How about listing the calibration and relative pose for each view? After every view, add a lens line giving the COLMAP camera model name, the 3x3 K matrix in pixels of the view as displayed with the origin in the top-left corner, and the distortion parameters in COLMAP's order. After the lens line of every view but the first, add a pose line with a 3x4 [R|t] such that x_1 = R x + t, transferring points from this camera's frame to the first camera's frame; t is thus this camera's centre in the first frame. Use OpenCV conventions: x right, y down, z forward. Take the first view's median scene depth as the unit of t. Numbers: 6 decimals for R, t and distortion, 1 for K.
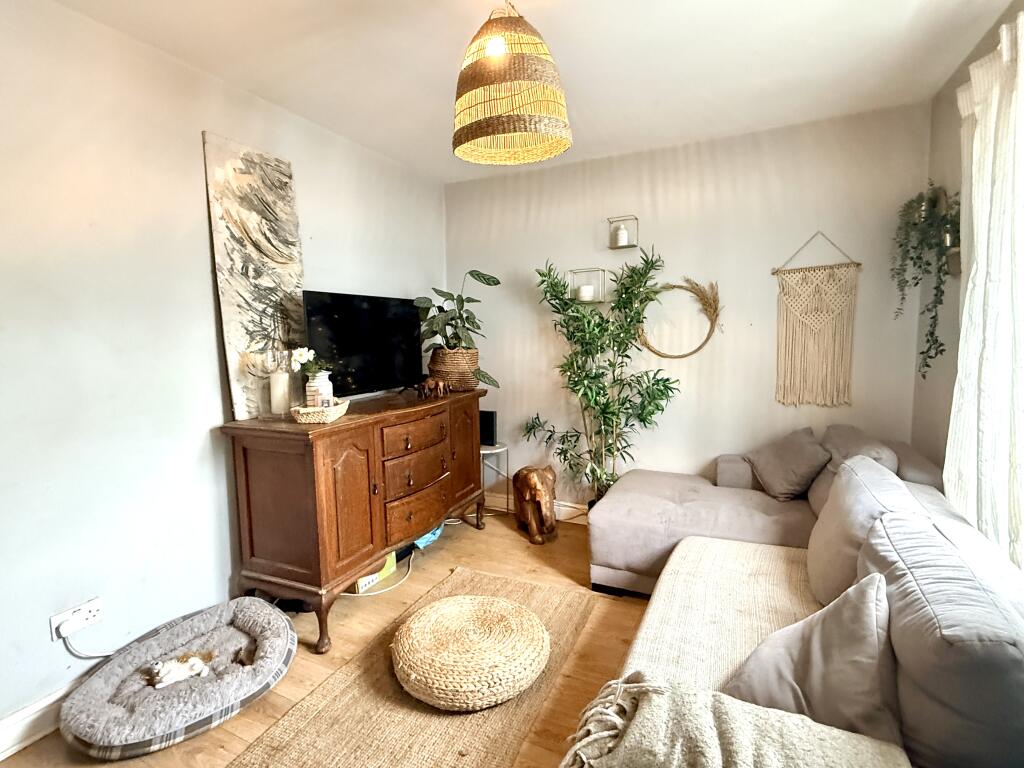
lens RADIAL K [[507.2, 0, 513.6], [0, 507.2, 385.6], [0, 0, 1]] dist [0.003866, -0.003443]
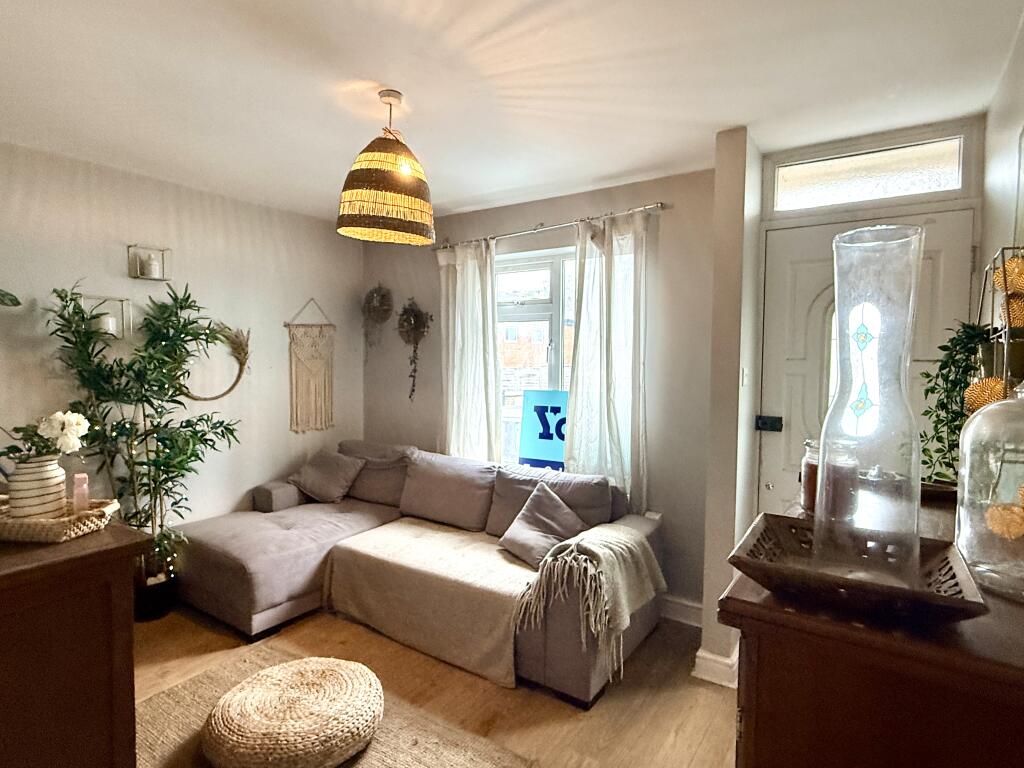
lens RADIAL K [[540.3, 0, 516.7], [0, 540.3, 381.8], [0, 0, 1]] dist [0.005508, -0.004733]
pose [[0.152765, -0.022800, 0.988000, -0.692261], [0.091878, 0.995732, 0.008772, -0.048905], [-0.983982, 0.089435, 0.154208, 0.269919]]
